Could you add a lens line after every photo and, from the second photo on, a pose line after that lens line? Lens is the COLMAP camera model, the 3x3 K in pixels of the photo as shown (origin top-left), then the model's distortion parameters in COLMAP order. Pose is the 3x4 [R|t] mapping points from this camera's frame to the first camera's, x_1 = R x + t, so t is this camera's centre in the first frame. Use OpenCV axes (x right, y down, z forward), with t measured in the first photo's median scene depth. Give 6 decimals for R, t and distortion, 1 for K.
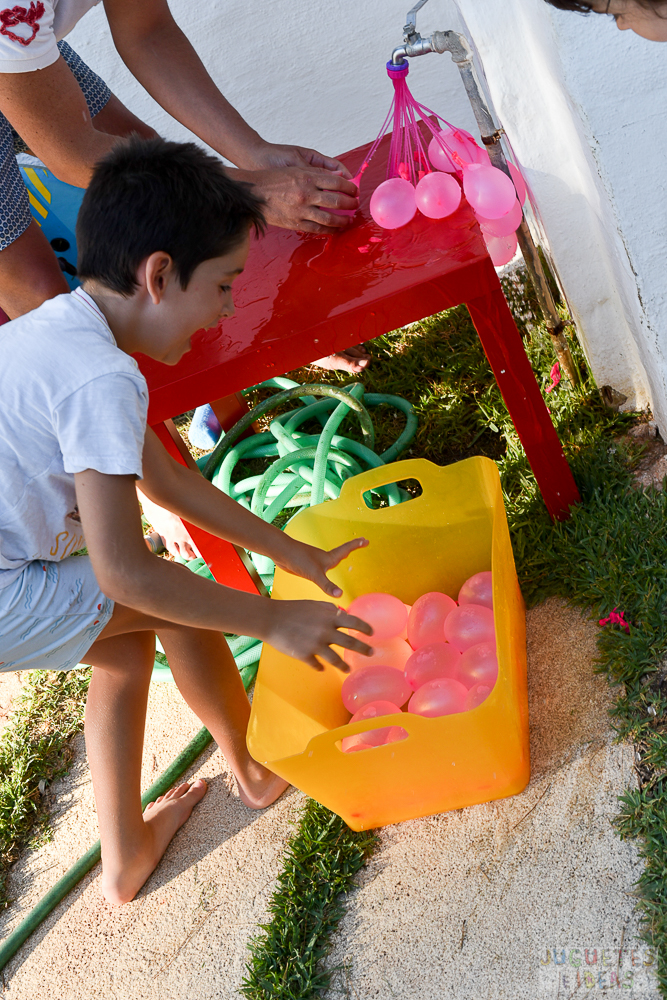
lens RADIAL K [[1451.0, 0, 333.5], [0, 1451.0, 500.0], [0, 0, 1]] dist [-0.000885, -0.031421]
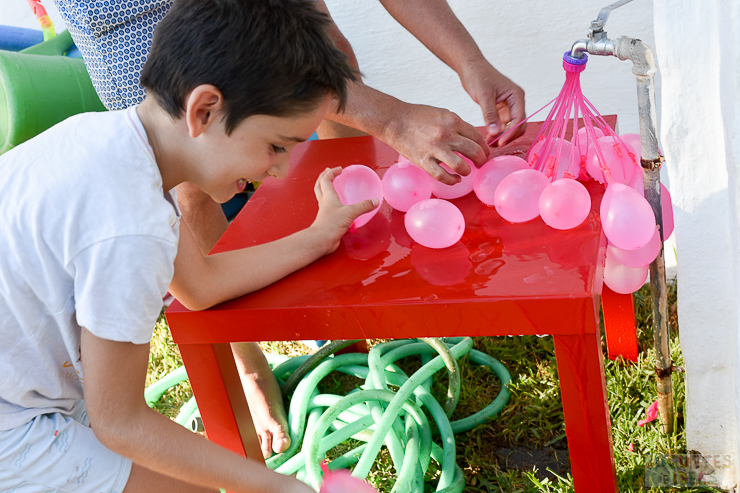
lens RADIAL K [[1073.7, 0, 370.0], [0, 1073.7, 246.5], [0, 0, 1]] dist [-0.000885, -0.031421]
pose [[0.931838, 0.317765, -0.175223, 0.079337], [-0.326666, 0.944841, -0.023750, -0.125795], [0.158011, 0.079371, 0.984242, 0.311704]]
